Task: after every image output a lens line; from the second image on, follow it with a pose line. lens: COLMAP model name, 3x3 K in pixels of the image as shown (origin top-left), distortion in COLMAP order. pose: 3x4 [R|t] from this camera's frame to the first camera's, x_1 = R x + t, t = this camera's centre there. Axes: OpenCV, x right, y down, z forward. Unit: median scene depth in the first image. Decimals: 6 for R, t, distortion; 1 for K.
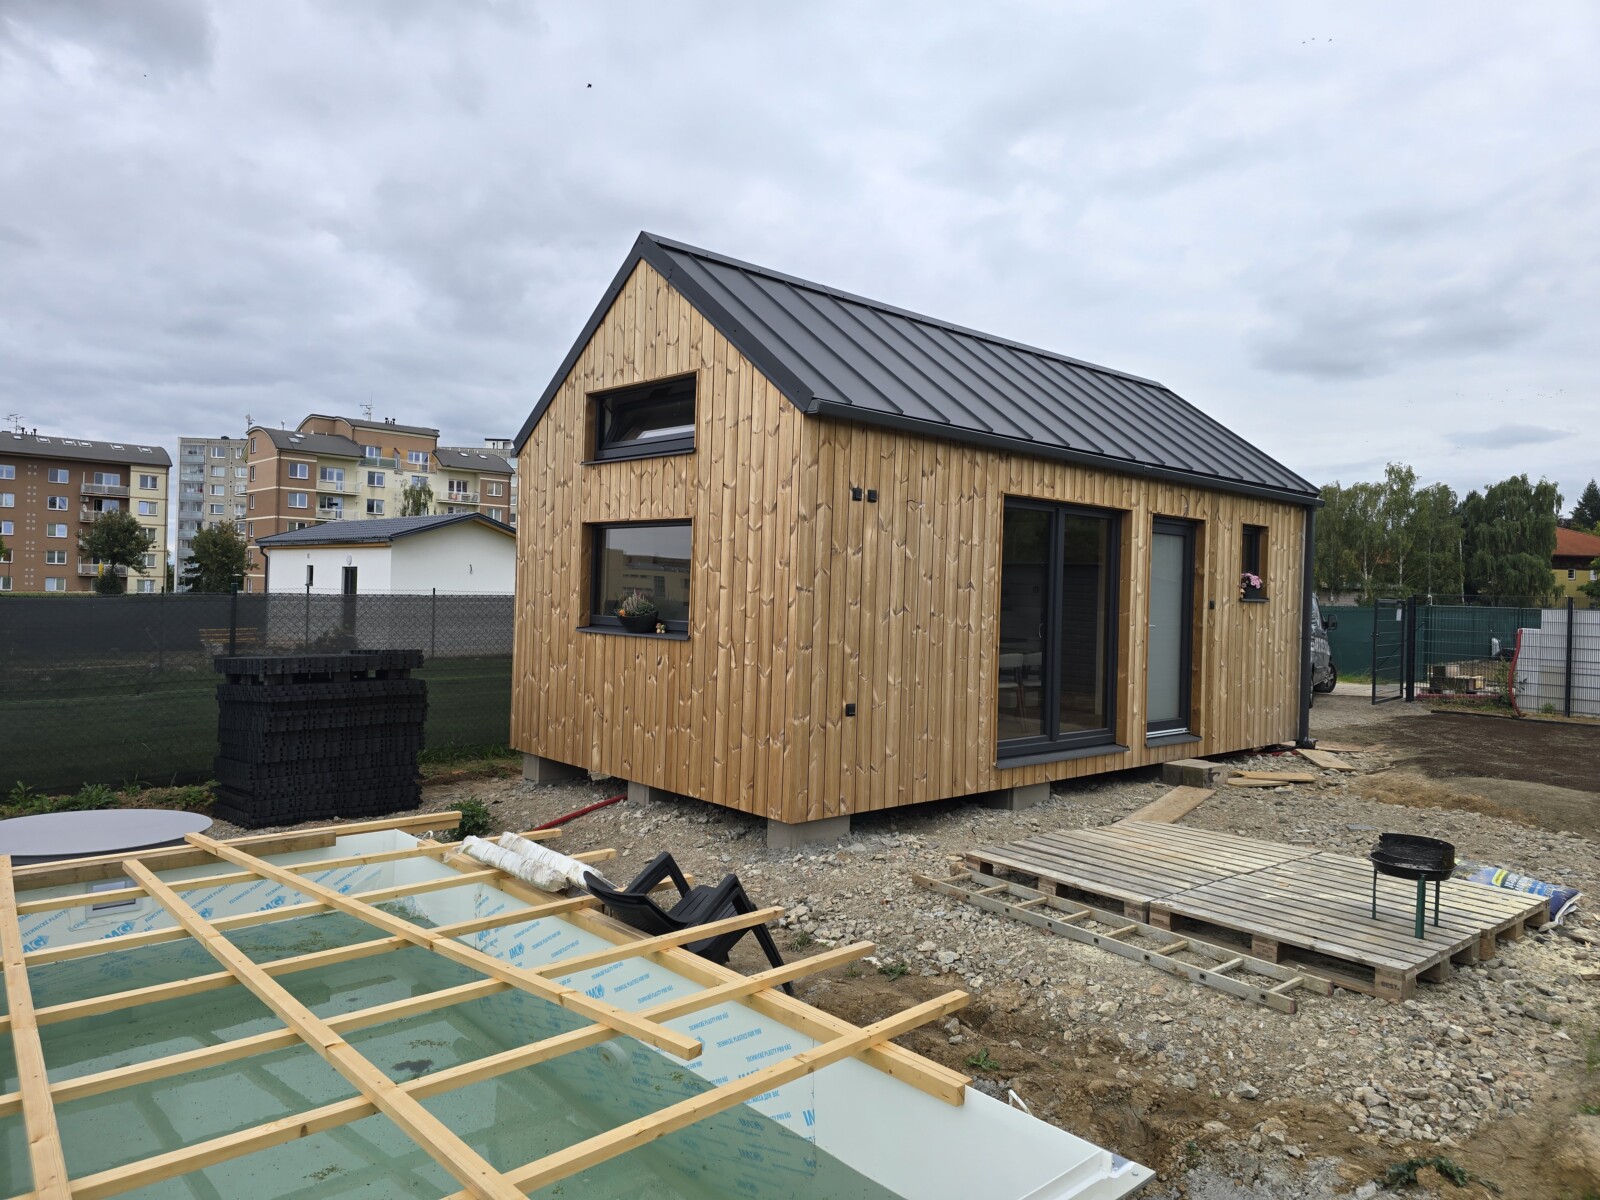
lens RADIAL K [[1093.5, 0, 828.7], [0, 1093.5, 604.0], [0, 0, 1]] dist [0.042491, -0.035375]
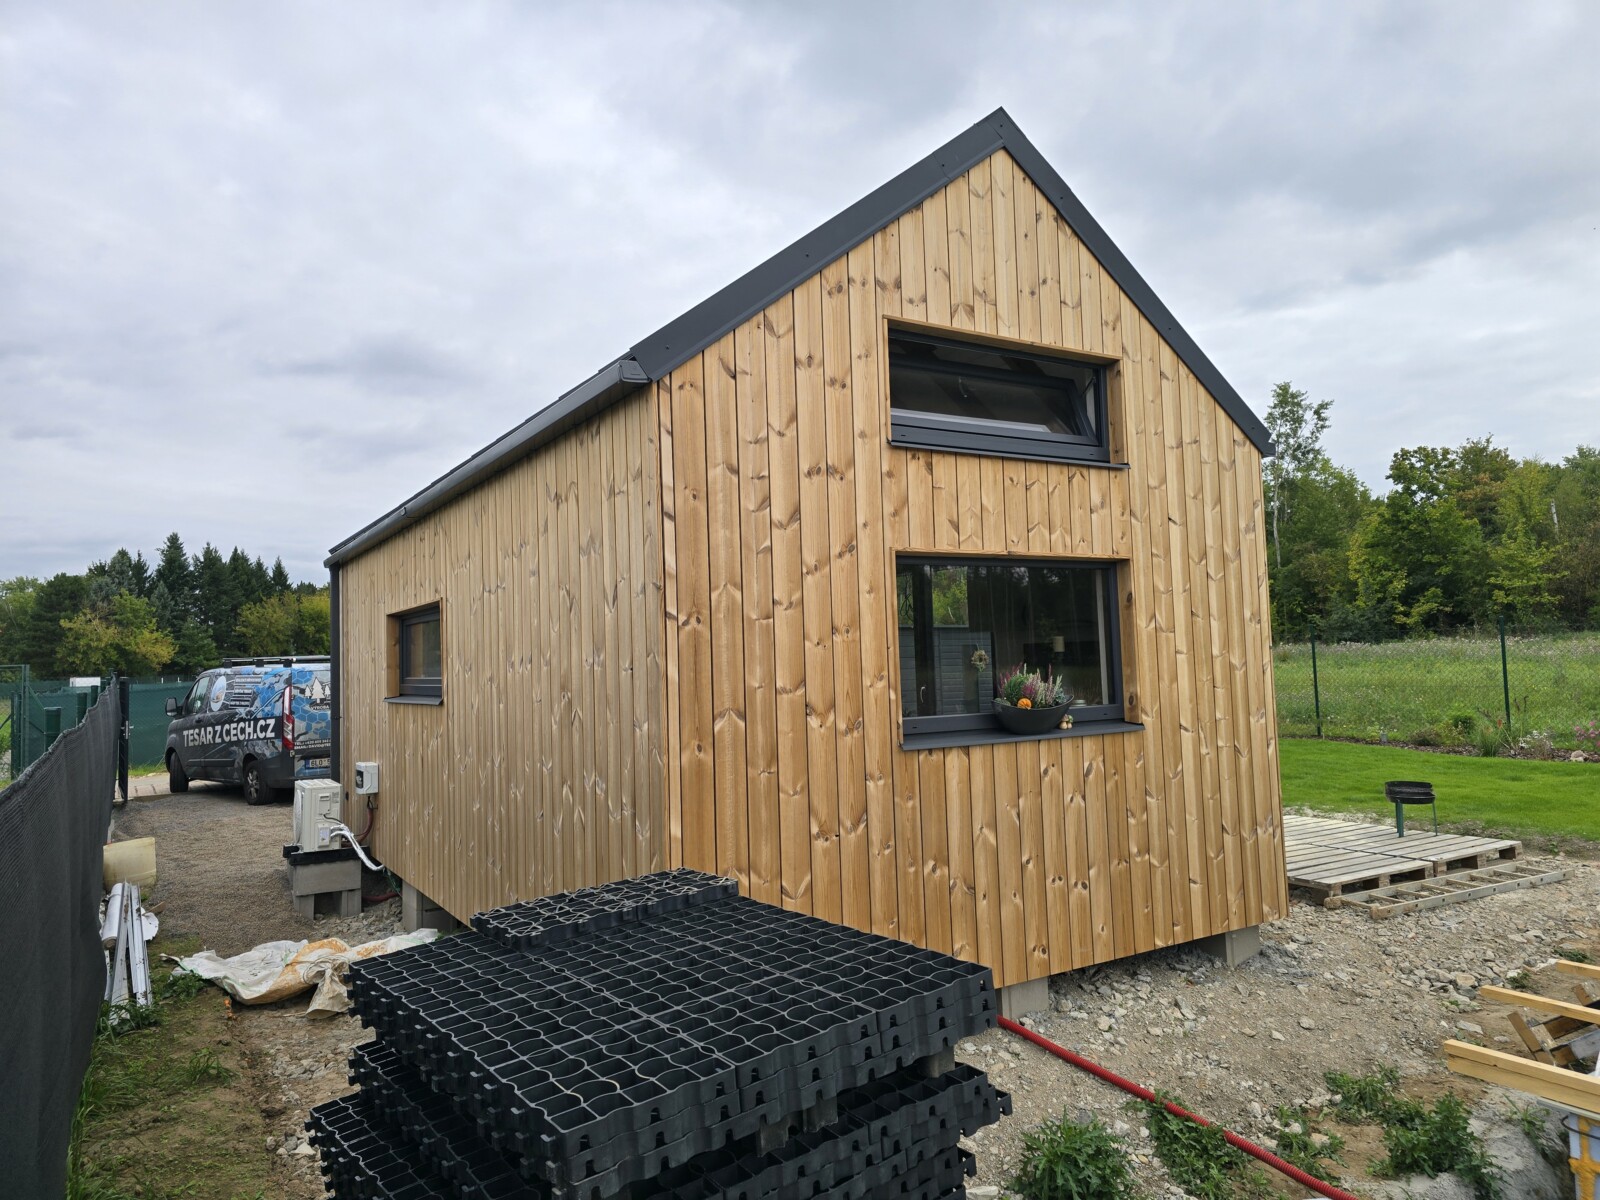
lens RADIAL K [[1093.5, 0, 828.7], [0, 1093.5, 604.0], [0, 0, 1]] dist [0.042491, -0.035375]
pose [[0.188056, 0.018293, 0.981988, -0.836979], [0.048294, 0.998445, -0.027848, -0.036925], [-0.980970, 0.052661, 0.186880, 1.018762]]
